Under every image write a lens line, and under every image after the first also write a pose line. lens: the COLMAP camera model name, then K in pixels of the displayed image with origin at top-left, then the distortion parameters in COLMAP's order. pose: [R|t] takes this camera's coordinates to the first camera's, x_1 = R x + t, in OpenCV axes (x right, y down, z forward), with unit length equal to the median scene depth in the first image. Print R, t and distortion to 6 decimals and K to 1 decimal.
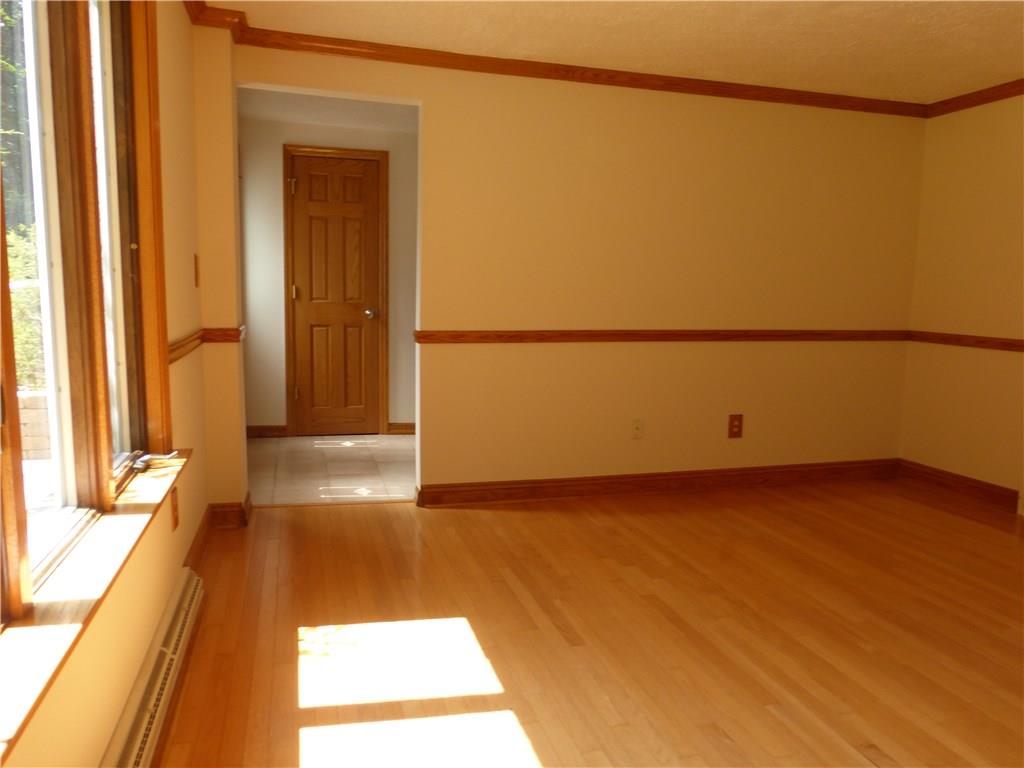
lens RADIAL K [[752.9, 0, 512.0], [0, 752.9, 384.0], [0, 0, 1]] dist [-0.046670, 0.010303]
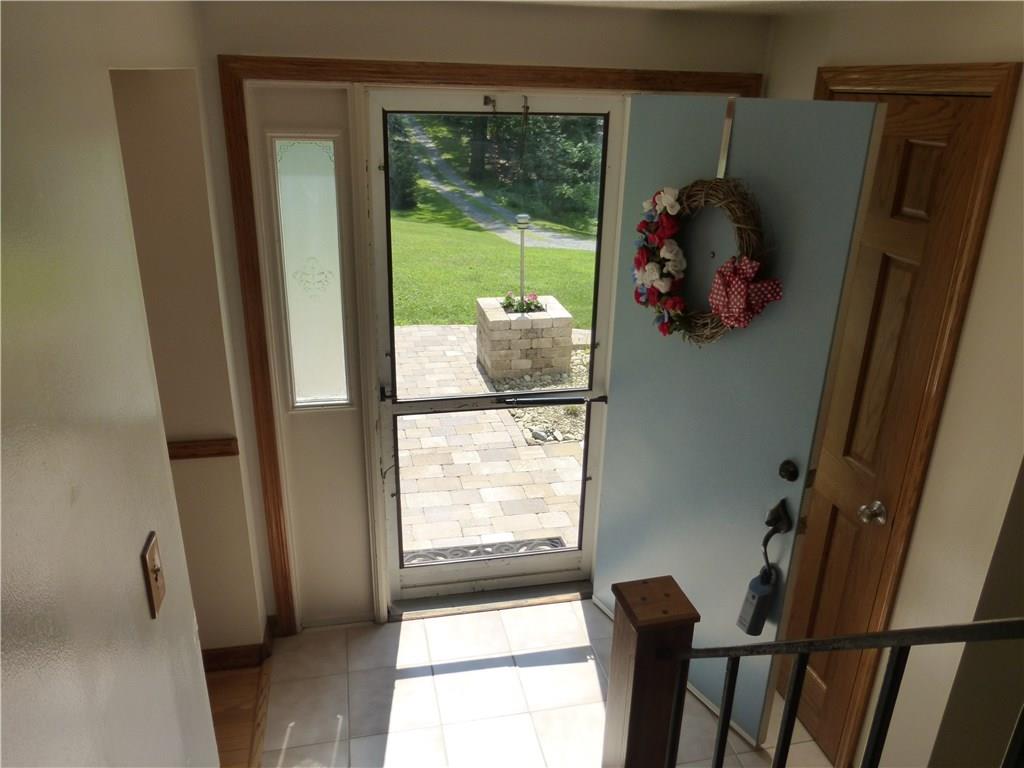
lens RADIAL K [[752.9, 0, 512.0], [0, 752.9, 384.0], [0, 0, 1]] dist [-0.046670, 0.010303]
pose [[-0.062196, 0.335782, -0.939884, 0.189794], [-0.154597, 0.927100, 0.341445, -0.308948], [0.986018, 0.166540, -0.005751, 0.979251]]
